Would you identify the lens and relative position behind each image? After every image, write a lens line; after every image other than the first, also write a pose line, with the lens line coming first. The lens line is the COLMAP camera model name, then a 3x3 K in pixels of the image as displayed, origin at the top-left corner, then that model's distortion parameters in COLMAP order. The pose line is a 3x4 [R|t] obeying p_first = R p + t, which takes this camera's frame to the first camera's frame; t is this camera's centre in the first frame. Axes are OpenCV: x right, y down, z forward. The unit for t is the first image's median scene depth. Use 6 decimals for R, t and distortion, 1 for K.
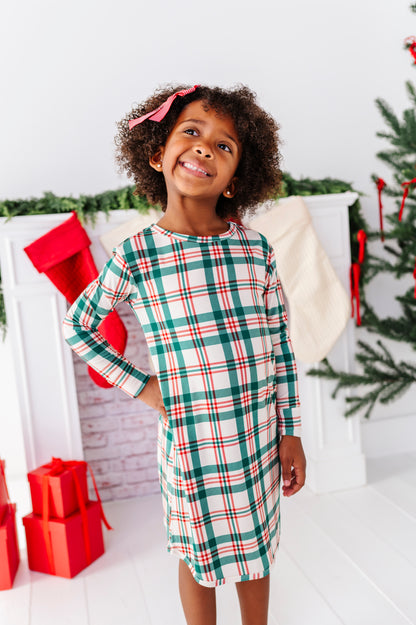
lens RADIAL K [[634.5, 0, 211.0], [0, 634.5, 314.2], [0, 0, 1]] dist [-0.007841, 0.000000]
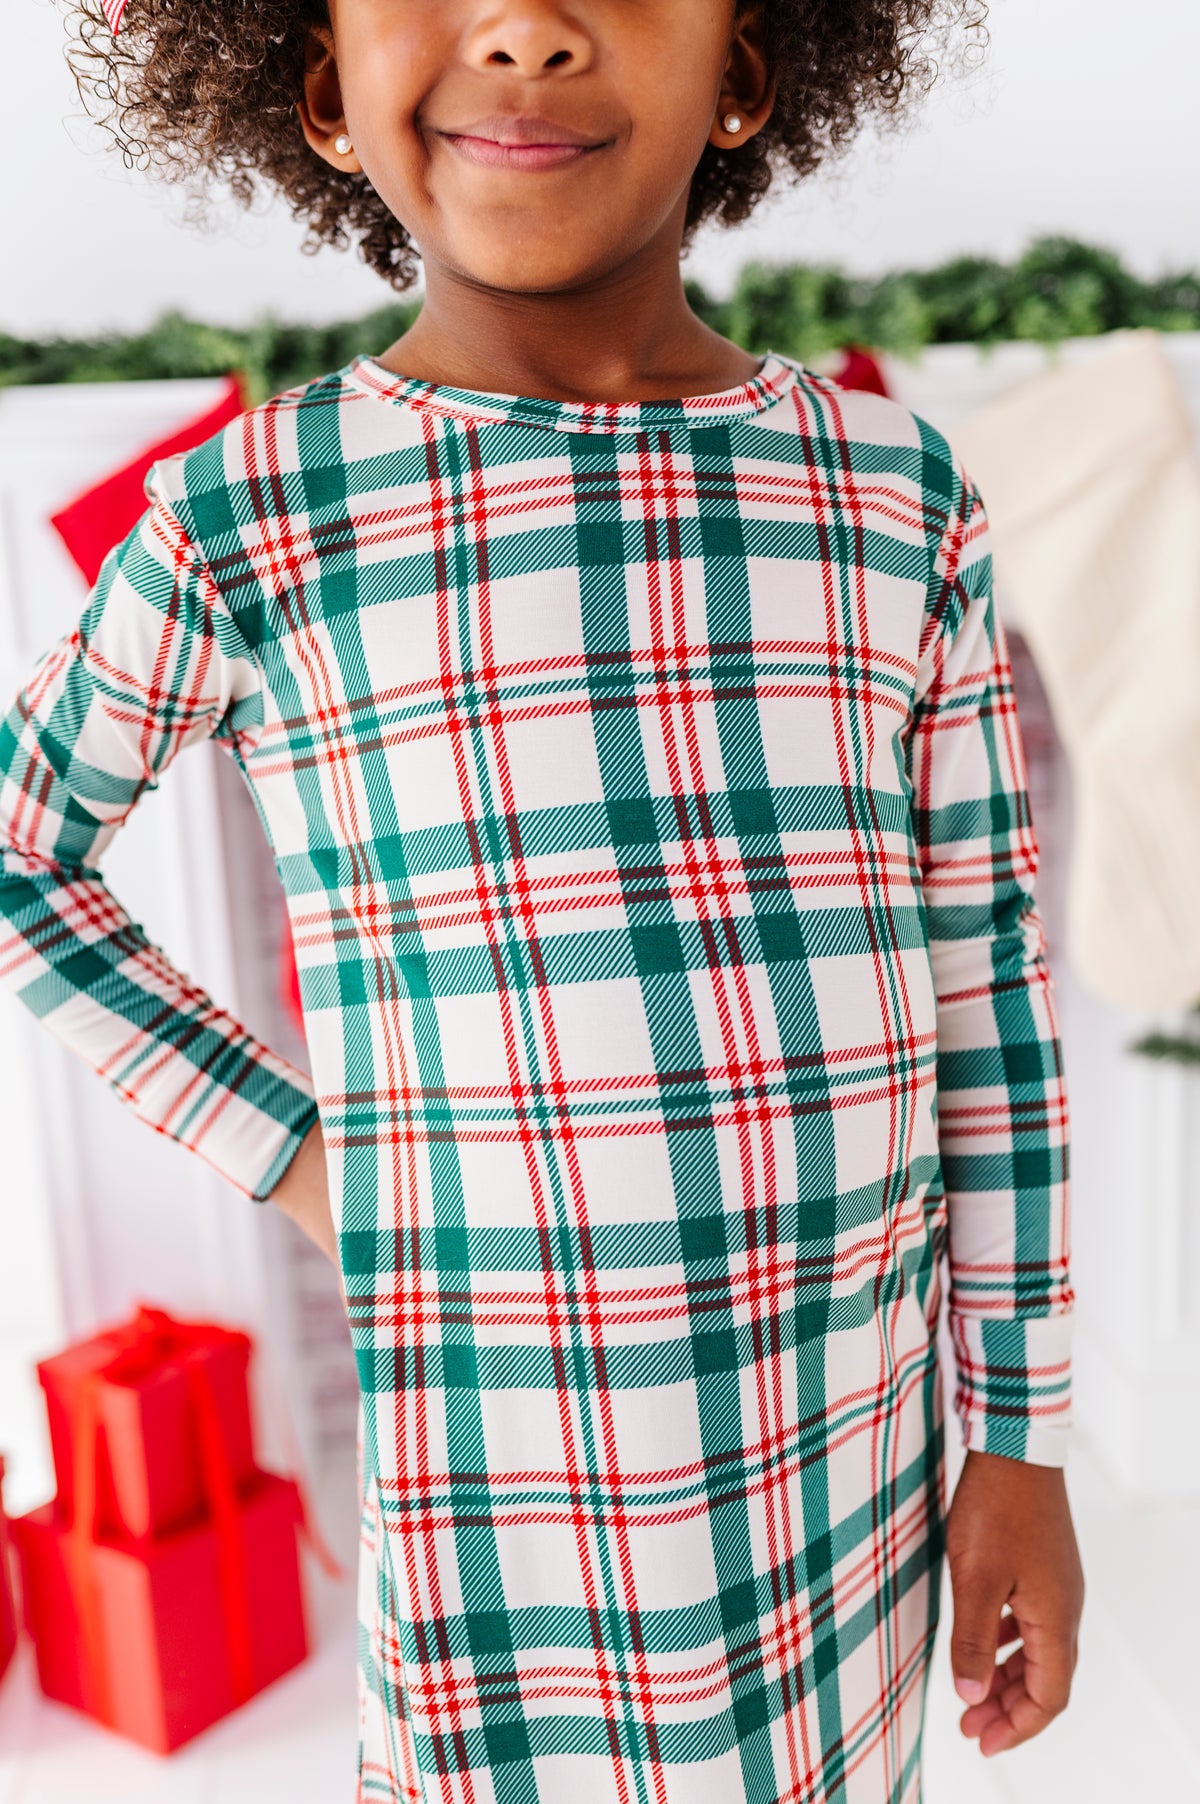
lens RADIAL K [[1831.5, 0, 481.8], [0, 1831.5, 964.0], [0, 0, 1]] dist [-0.007841, 0.000000]
pose [[0.980748, 0.055407, -0.187253, 0.041192], [-0.038779, 0.995066, 0.091324, -0.003341], [0.191389, -0.082305, 0.978057, 0.269110]]
